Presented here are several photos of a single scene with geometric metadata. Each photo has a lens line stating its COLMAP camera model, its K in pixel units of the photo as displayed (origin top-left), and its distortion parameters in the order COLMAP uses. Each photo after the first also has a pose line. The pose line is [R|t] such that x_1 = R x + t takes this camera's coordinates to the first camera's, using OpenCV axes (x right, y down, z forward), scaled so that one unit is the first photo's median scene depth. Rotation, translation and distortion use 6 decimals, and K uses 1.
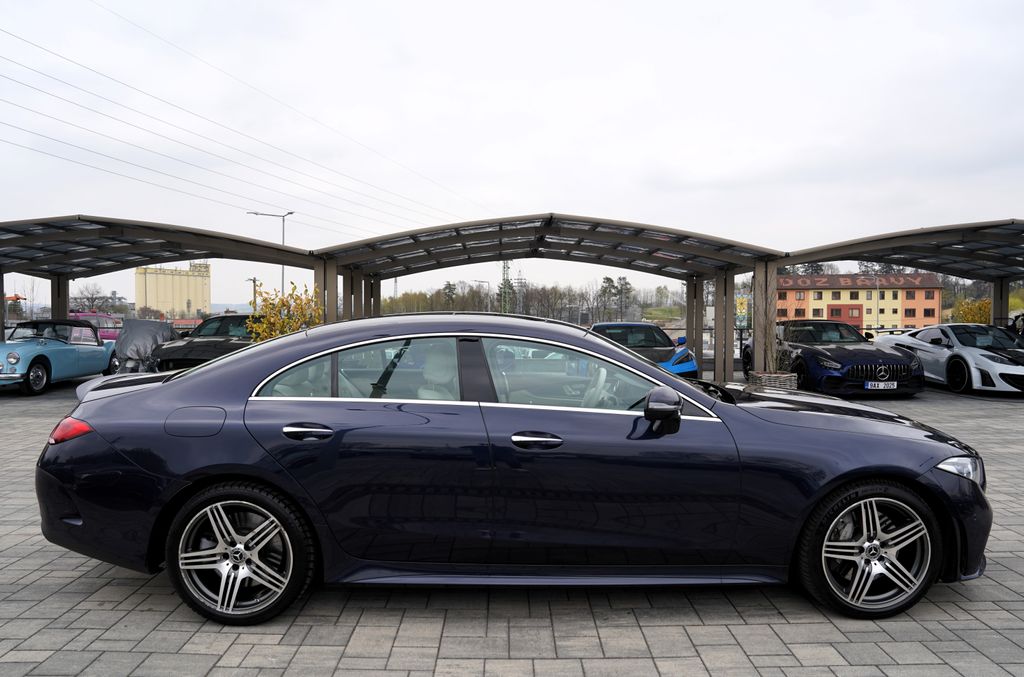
lens RADIAL K [[713.1, 0, 510.8], [0, 713.1, 307.1], [0, 0, 1]] dist [-0.084171, 0.050762]
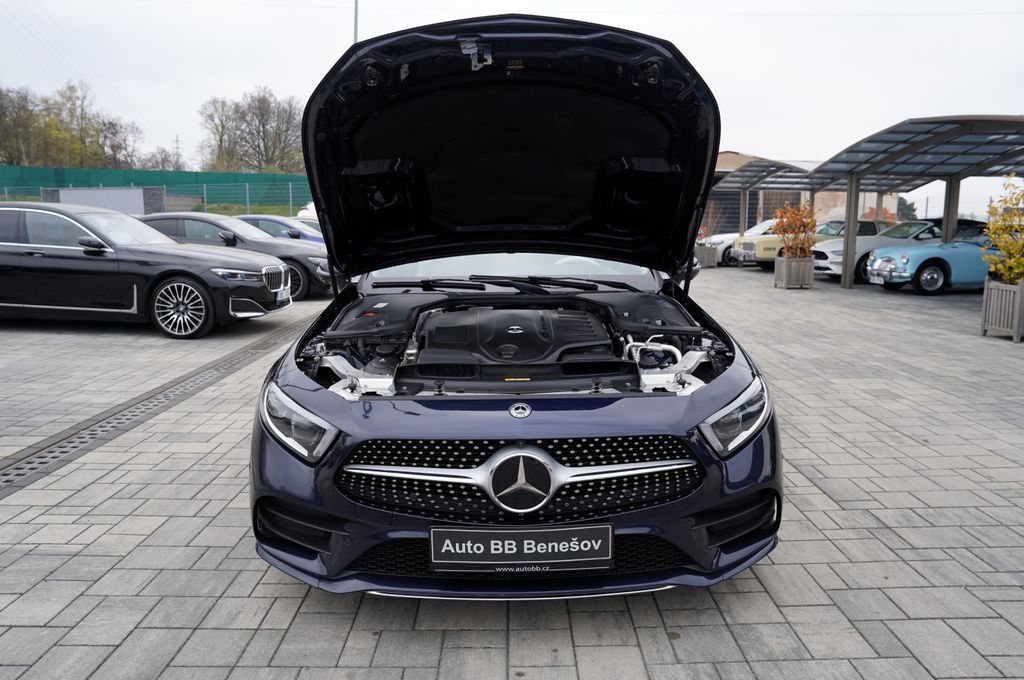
lens RADIAL K [[713.1, 0, 507.8], [0, 713.1, 328.5], [0, 0, 1]] dist [-0.084171, 0.050762]
pose [[-0.015301, 0.140615, -0.989946, 1.325182], [0.011941, 0.990017, 0.140440, 0.066286], [0.999812, -0.009672, -0.016827, 1.248272]]
